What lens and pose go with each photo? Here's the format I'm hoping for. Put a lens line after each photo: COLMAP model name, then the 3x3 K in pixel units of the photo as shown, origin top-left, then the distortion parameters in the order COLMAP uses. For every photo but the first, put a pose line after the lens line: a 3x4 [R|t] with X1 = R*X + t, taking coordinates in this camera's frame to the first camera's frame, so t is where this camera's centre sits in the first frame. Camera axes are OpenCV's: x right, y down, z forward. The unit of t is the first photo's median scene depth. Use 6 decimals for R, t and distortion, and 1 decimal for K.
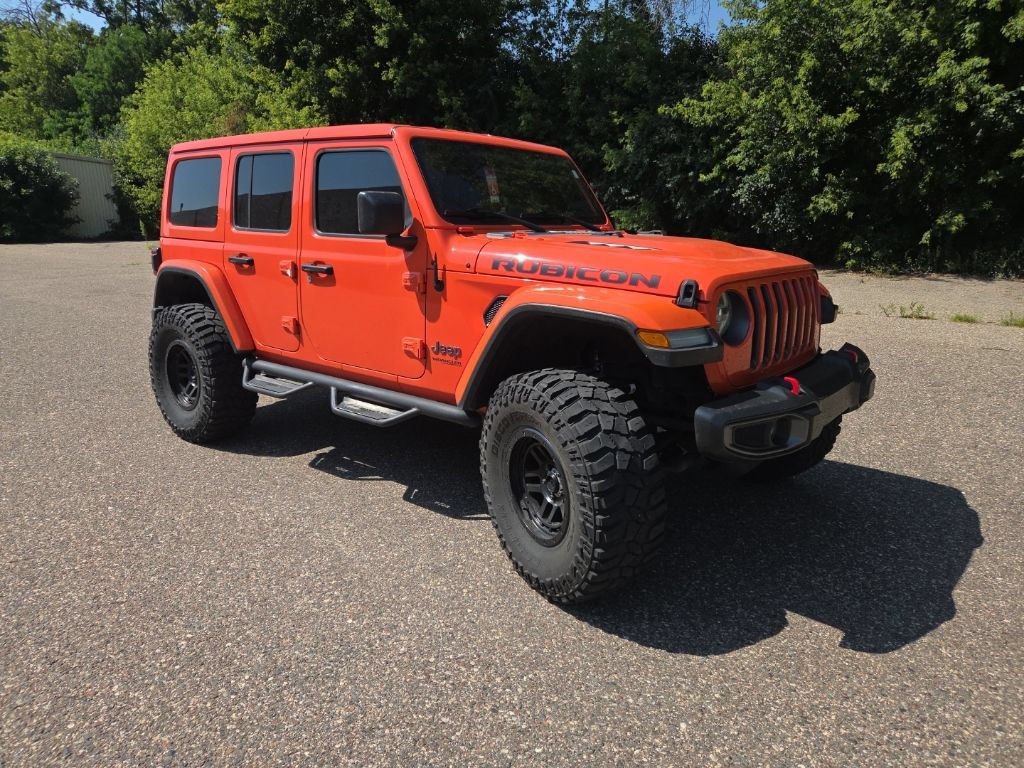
lens RADIAL K [[683.8, 0, 505.0], [0, 683.8, 379.5], [0, 0, 1]] dist [0.071322, -0.054783]
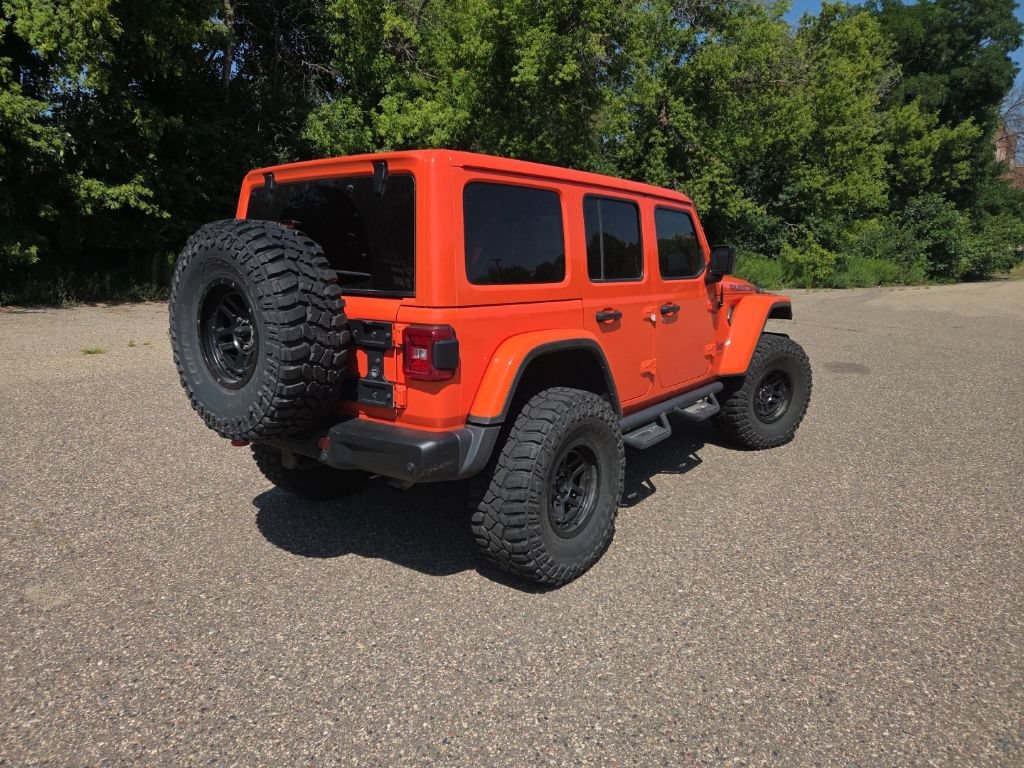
lens RADIAL K [[683.8, 0, 500.6], [0, 683.8, 375.9], [0, 0, 1]] dist [0.071322, -0.054783]
pose [[-0.028962, -0.183169, 0.982655, -1.208925], [0.223095, 0.957085, 0.184978, -0.282257], [-0.974366, 0.224582, 0.013145, 1.106527]]
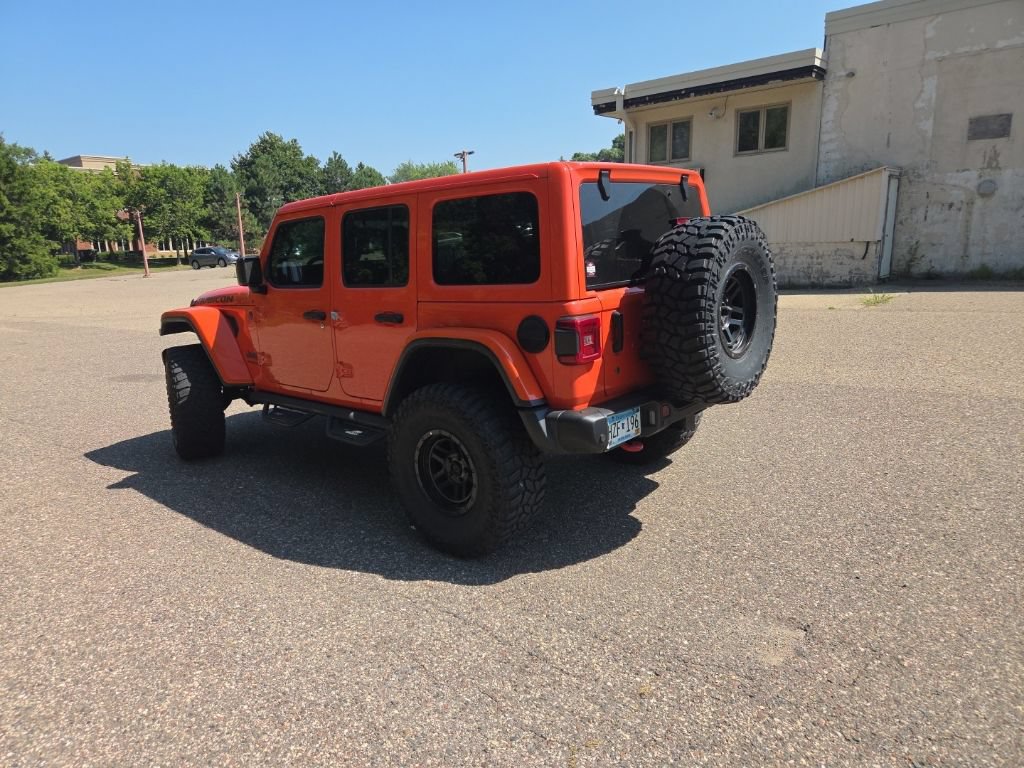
lens RADIAL K [[683.8, 0, 505.3], [0, 683.8, 381.8], [0, 0, 1]] dist [0.071322, -0.054783]
pose [[-0.998915, 0.041889, 0.020355, -0.280898], [0.046559, 0.908513, 0.415255, -0.524383], [-0.001099, 0.415752, -0.909477, 2.119390]]
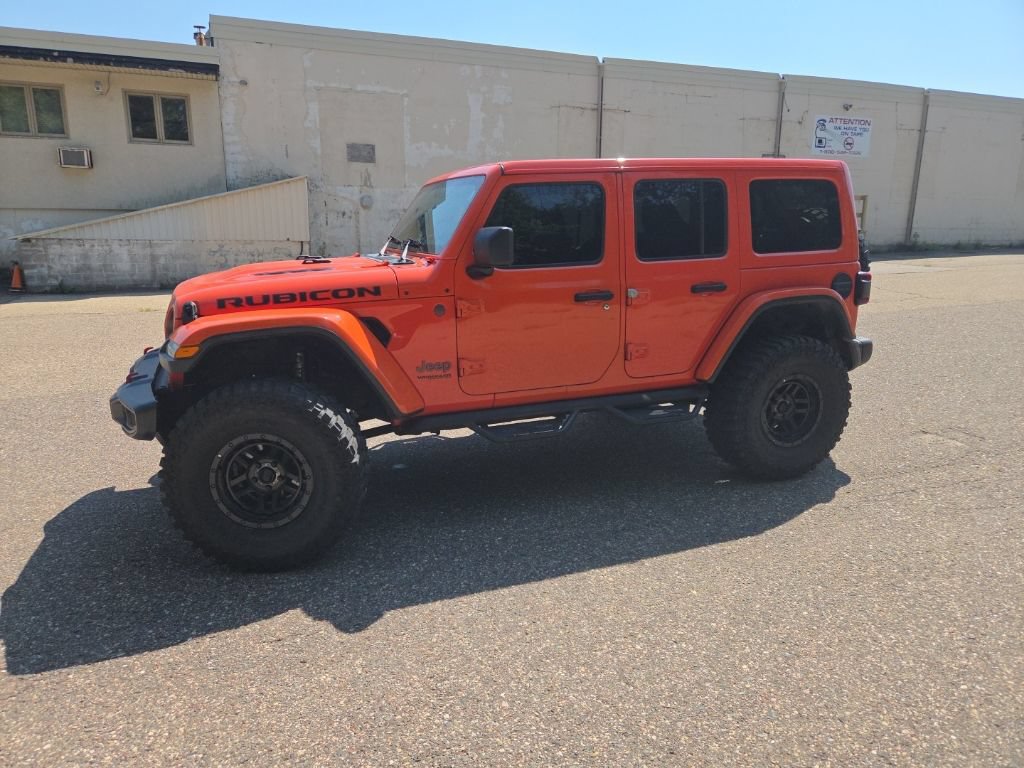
lens RADIAL K [[685.1, 0, 500.3], [0, 685.1, 381.0], [0, 0, 1]] dist [0.070788, -0.054217]
pose [[-0.474917, 0.199270, -0.857173, 0.860788], [-0.190334, 0.927714, 0.321124, -0.363734], [0.859201, 0.315657, -0.402659, 1.438374]]
